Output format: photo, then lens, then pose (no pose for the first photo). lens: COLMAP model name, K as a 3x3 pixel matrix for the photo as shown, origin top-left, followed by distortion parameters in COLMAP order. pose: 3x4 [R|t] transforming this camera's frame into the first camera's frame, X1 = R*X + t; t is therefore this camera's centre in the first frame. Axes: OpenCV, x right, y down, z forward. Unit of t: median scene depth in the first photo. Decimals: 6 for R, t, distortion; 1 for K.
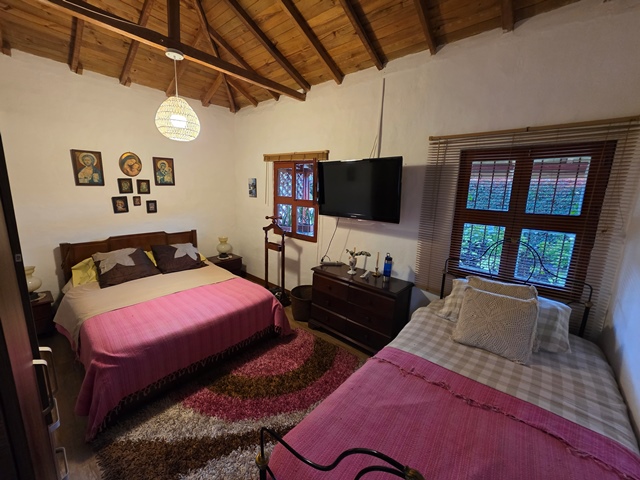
lens RADIAL K [[253.3, 0, 314.7], [0, 253.3, 233.5], [0, 0, 1]] dist [0.000410, -0.000302]
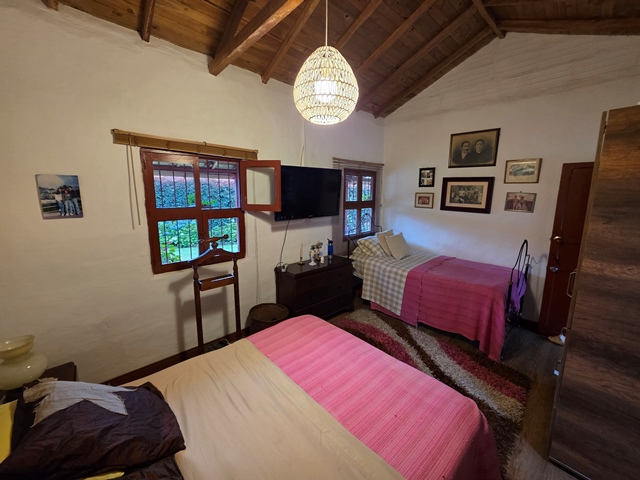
lens RADIAL K [[257.2, 0, 315.5], [0, 257.2, 233.0], [0, 0, 1]] dist [0.000783, -0.000277]
pose [[0.094539, -0.191356, 0.976957, -0.790517], [0.172926, 0.969590, 0.173179, -0.151498], [-0.980387, 0.152569, 0.124754, 0.660237]]
